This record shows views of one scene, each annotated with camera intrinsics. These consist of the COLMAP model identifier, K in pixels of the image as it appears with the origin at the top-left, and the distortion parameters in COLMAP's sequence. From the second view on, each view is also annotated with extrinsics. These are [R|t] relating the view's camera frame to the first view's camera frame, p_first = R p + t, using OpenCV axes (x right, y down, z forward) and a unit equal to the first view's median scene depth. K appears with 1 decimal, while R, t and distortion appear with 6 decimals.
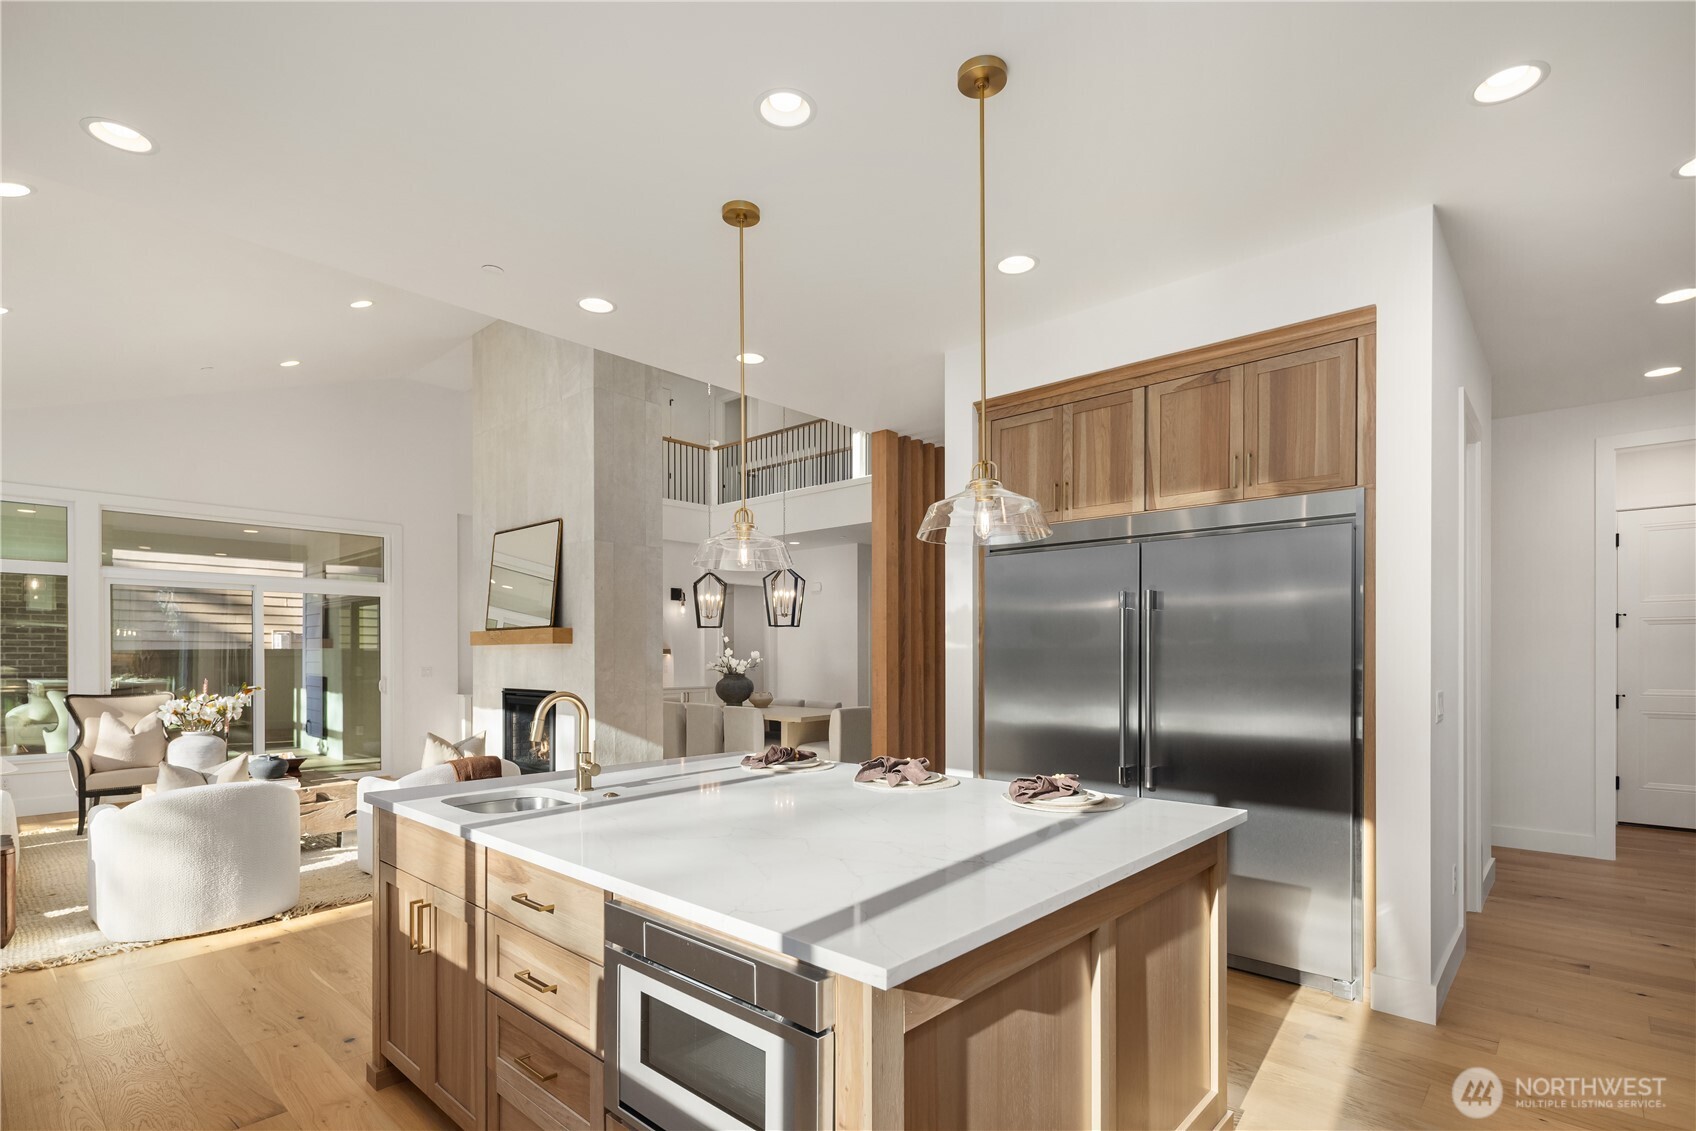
lens RADIAL K [[765.1, 0, 783.5], [0, 765.1, 657.4], [0, 0, 1]] dist [-0.001248, -0.000580]
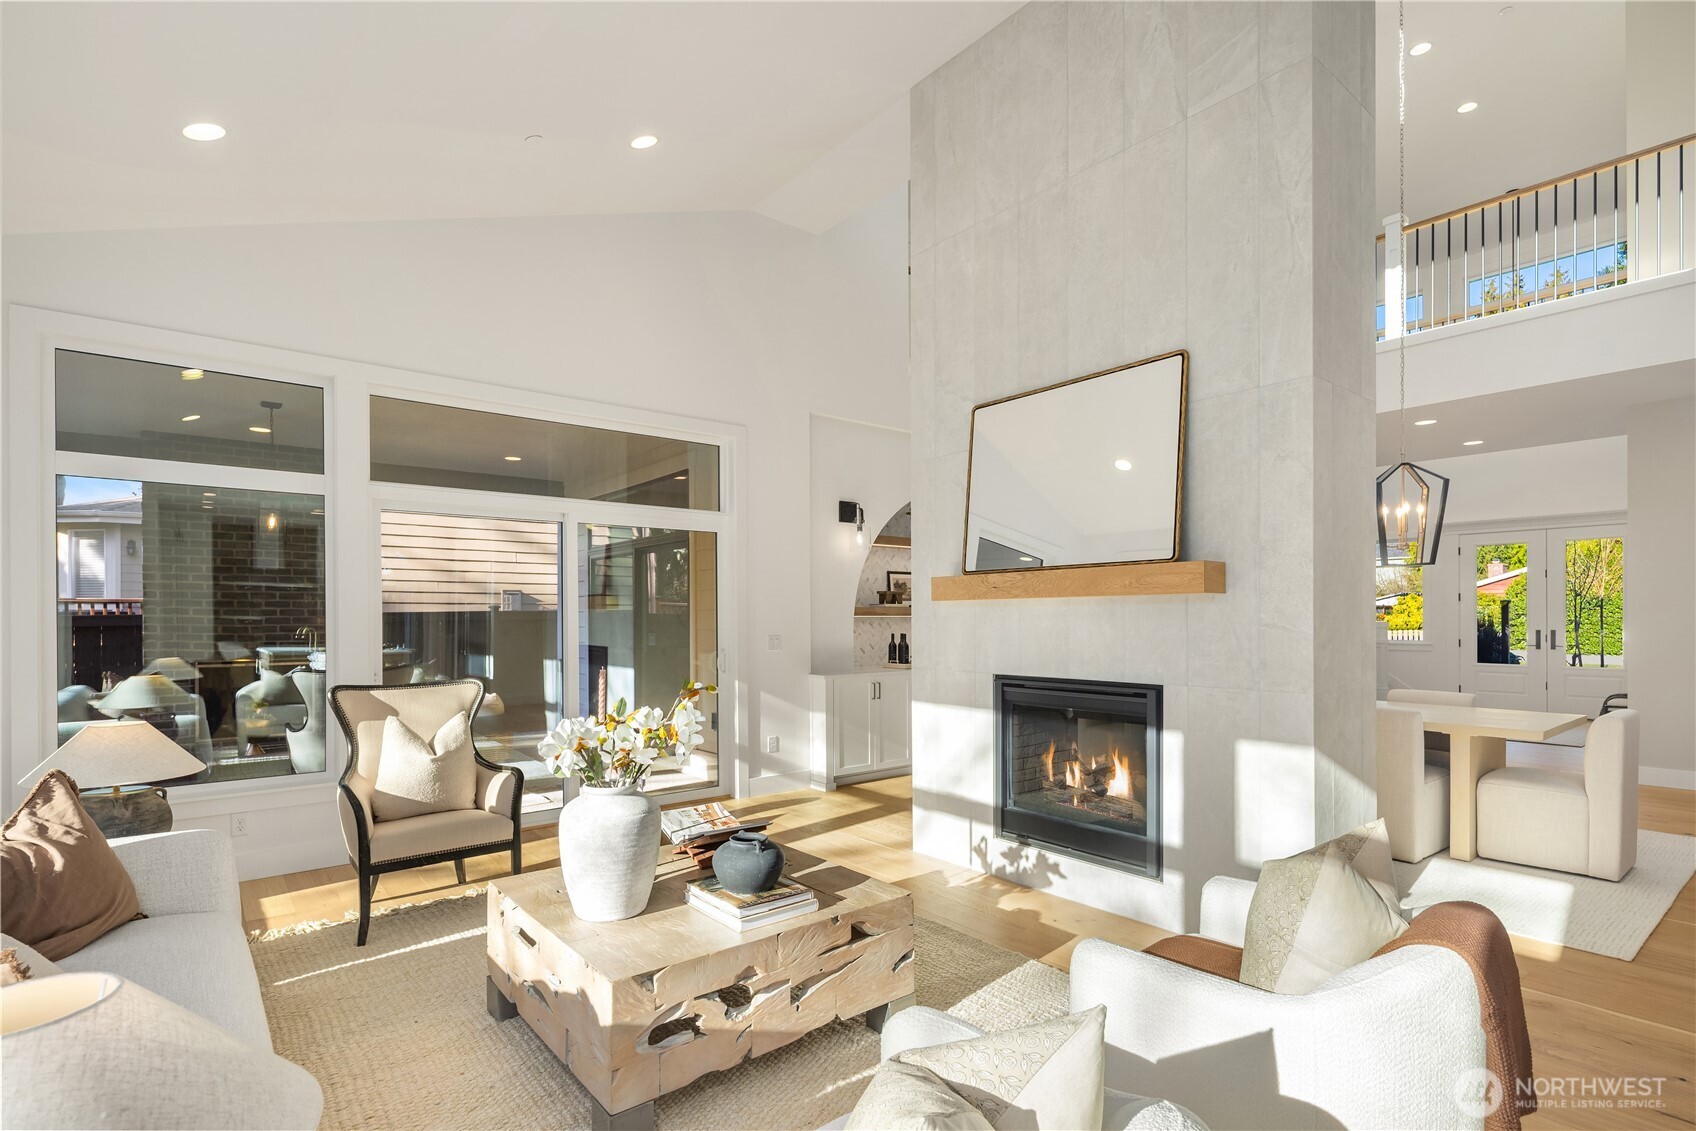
lens RADIAL K [[822.3, 0, 837.7], [0, 822.3, 617.5], [0, 0, 1]] dist [0.005953, 0.000759]
pose [[0.987153, -0.004241, -0.159723, -0.434392], [0.004097, 0.999991, -0.001230, -0.002617], [0.159727, 0.000560, 0.987161, 0.416295]]
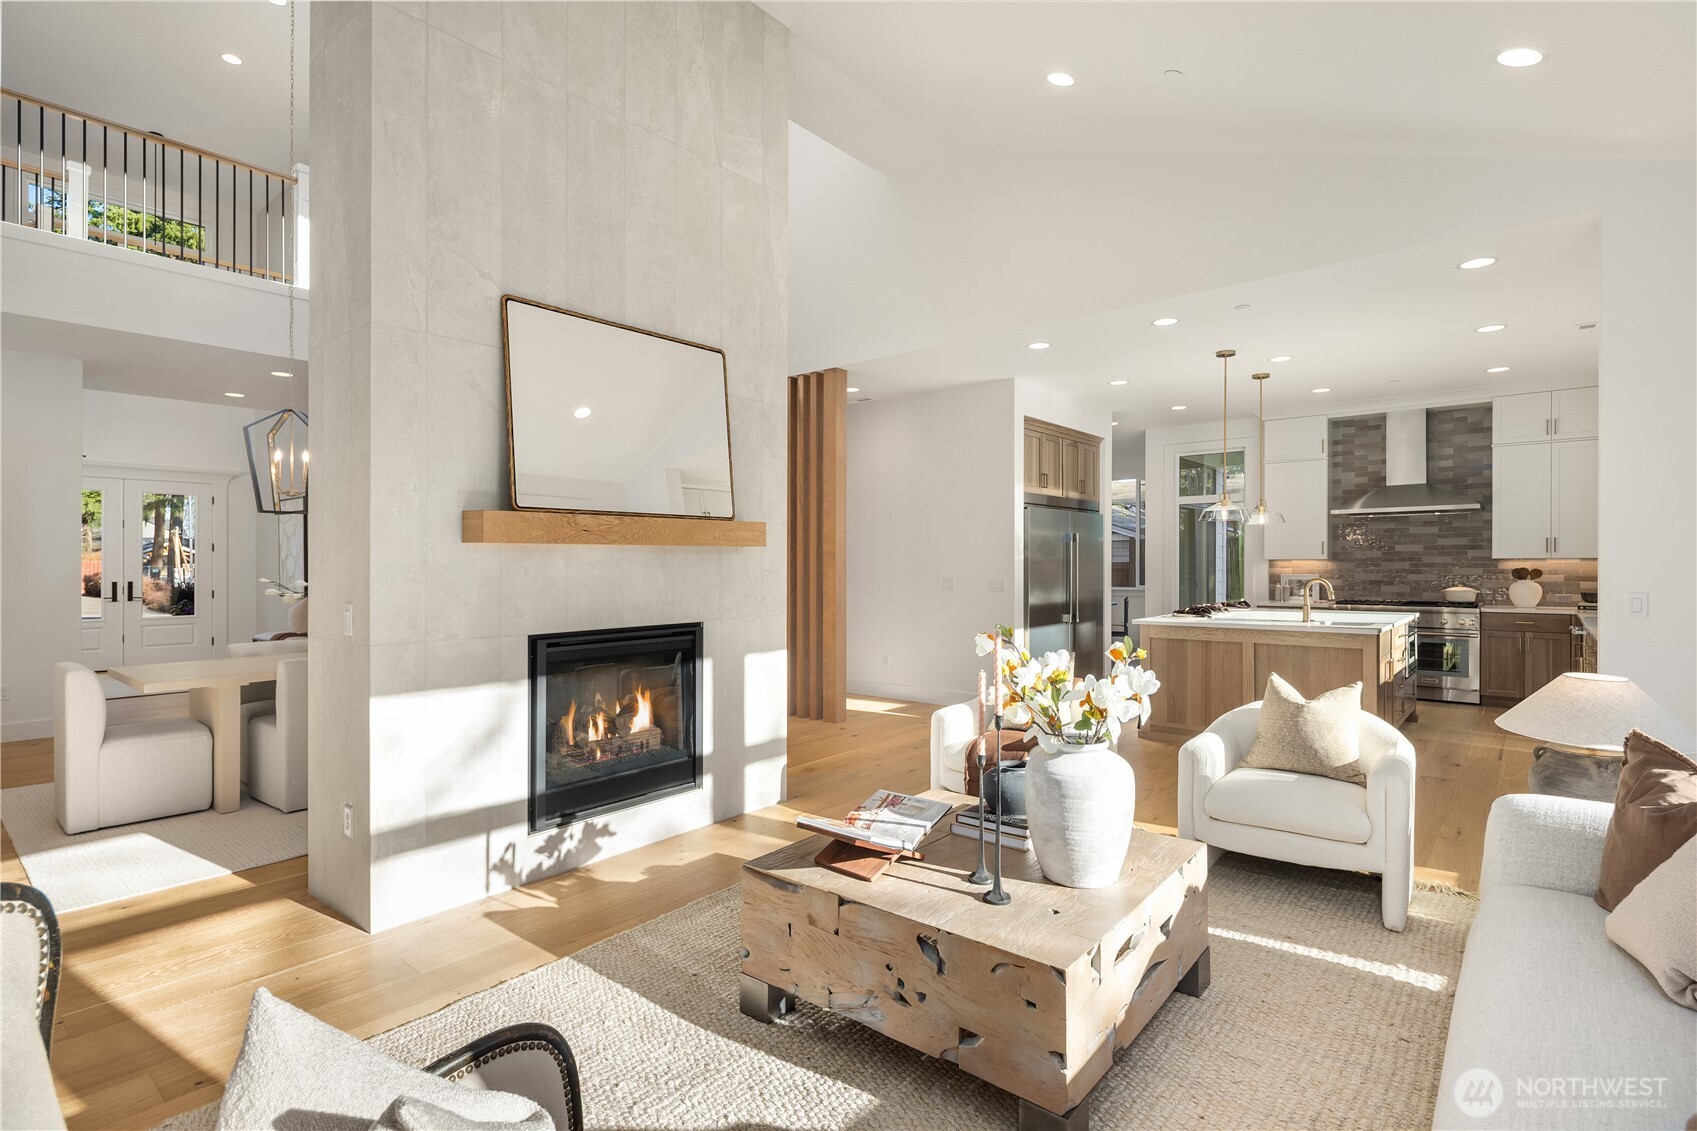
lens RADIAL K [[822.8, 0, 844.1], [0, 822.8, 563.4], [0, 0, 1]] dist [0.005953, 0.000759]
pose [[-0.040899, -0.001760, 0.999162, -0.994308], [0.006344, 0.999978, 0.002021, -0.003922], [-0.999143, 0.006421, -0.040886, 0.933000]]
